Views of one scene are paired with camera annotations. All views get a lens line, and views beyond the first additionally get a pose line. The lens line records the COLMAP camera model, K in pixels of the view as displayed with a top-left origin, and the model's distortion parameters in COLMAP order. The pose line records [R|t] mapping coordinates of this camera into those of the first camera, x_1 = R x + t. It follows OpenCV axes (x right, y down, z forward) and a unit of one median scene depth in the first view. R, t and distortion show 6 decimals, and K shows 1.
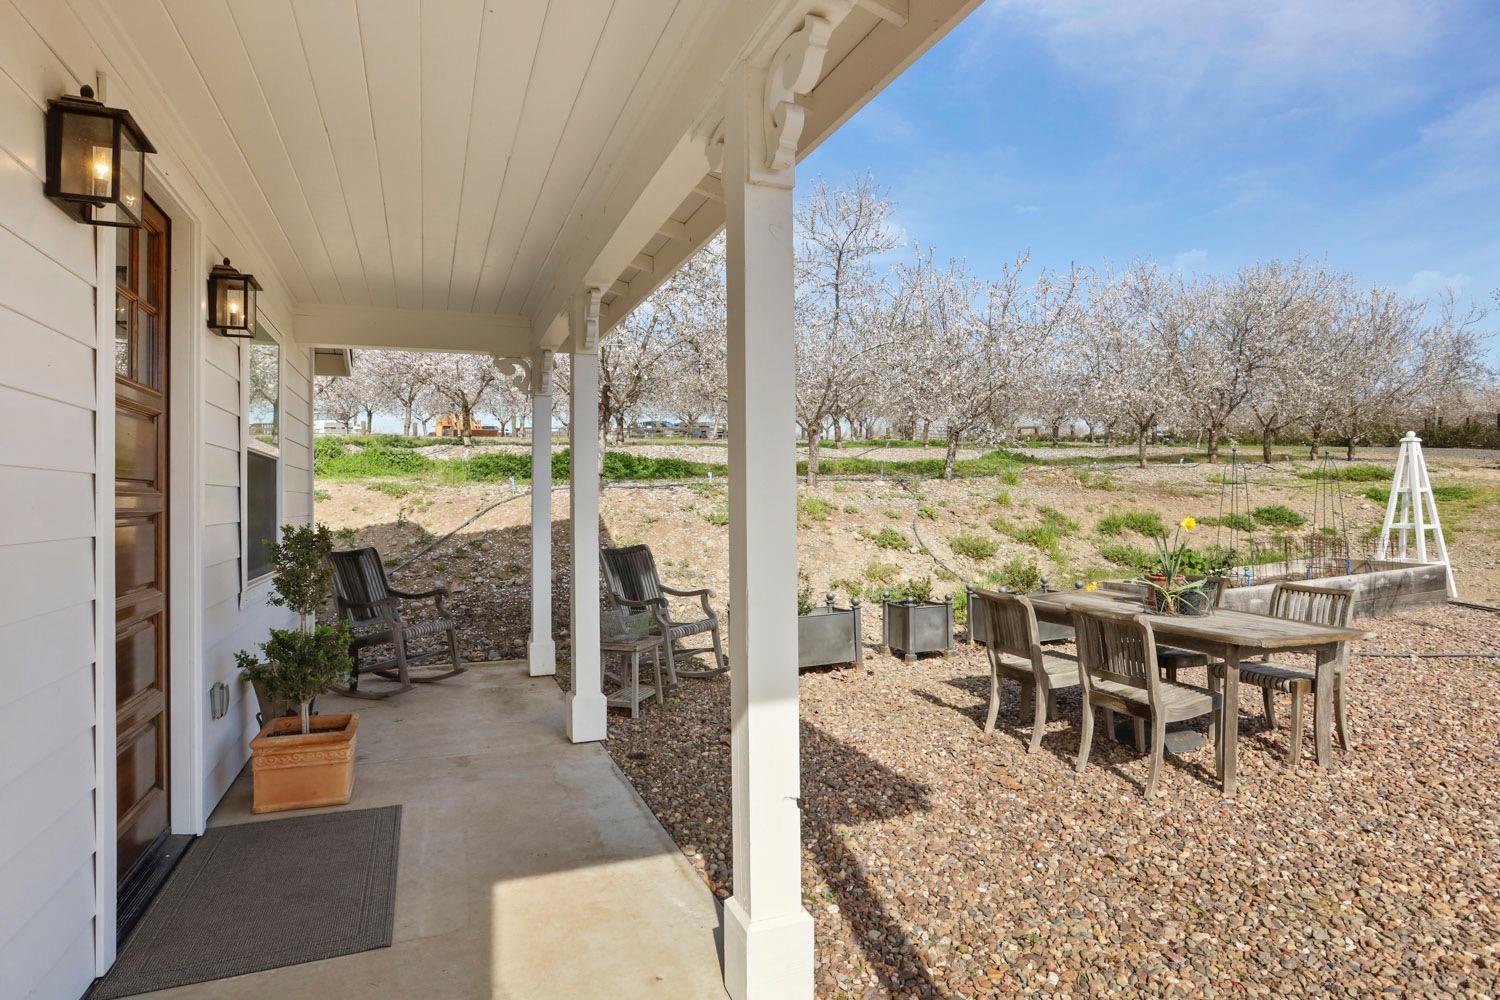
lens RADIAL K [[802.1, 0, 750.0], [0, 802.1, 500.0], [0, 0, 1]] dist [-0.002296, 0.002213]
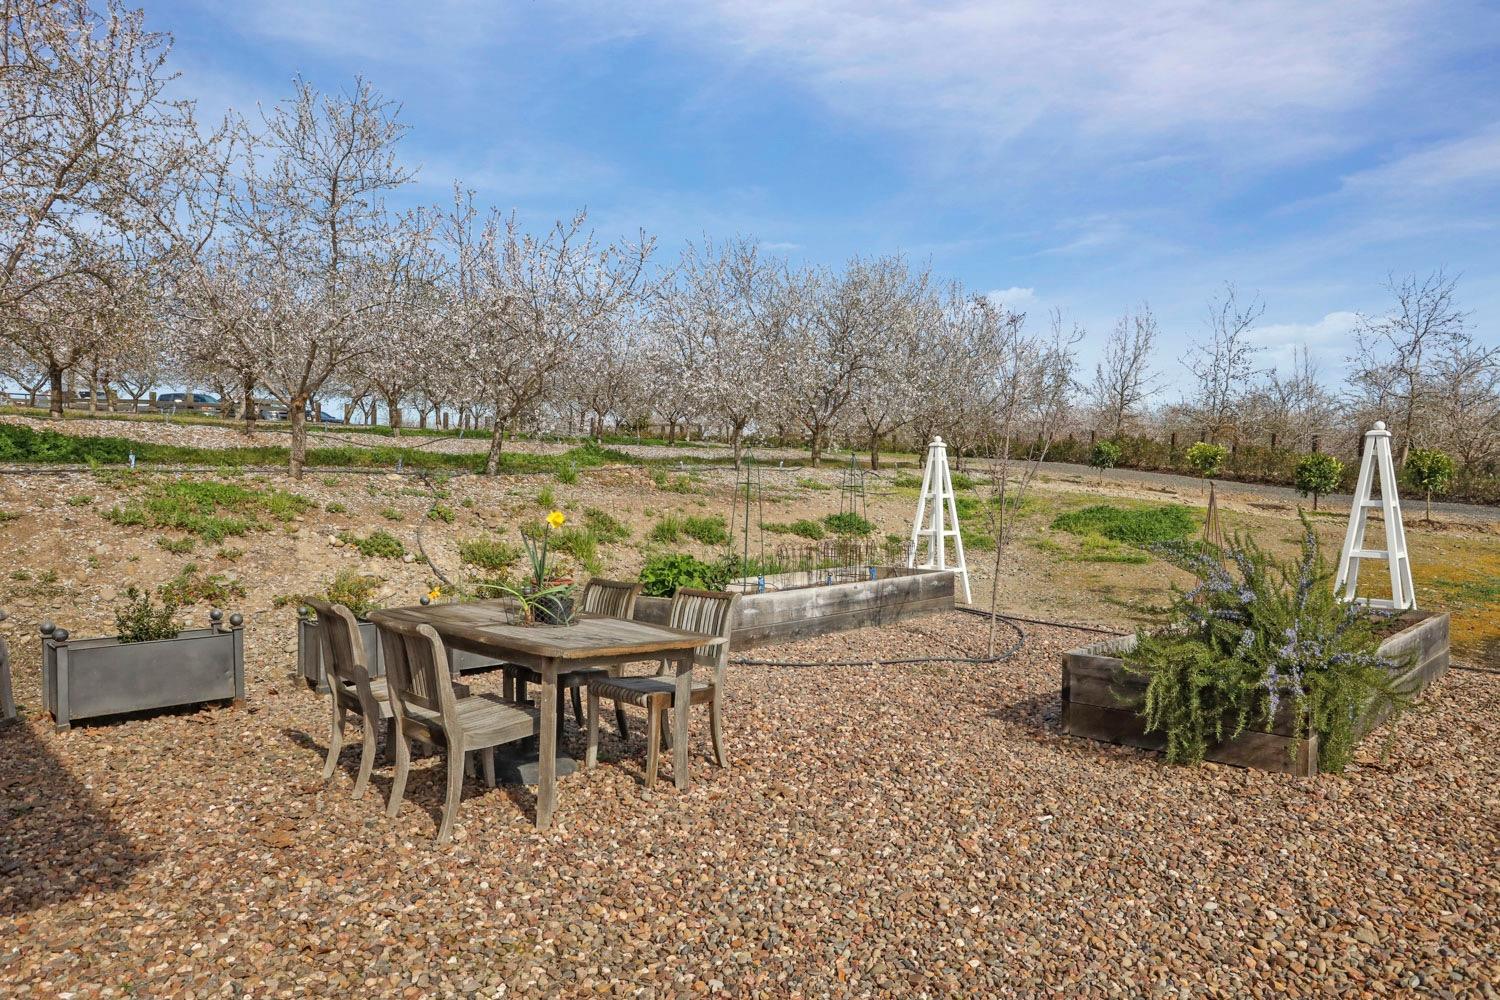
lens RADIAL K [[964.1, 0, 659.0], [0, 964.1, 538.2], [0, 0, 1]] dist [-0.033223, 0.077132]
pose [[0.944631, 0.003487, 0.328116, 0.117367], [-0.015026, 0.999354, 0.032641, 0.005881], [-0.327790, -0.035764, 0.944073, -0.002852]]
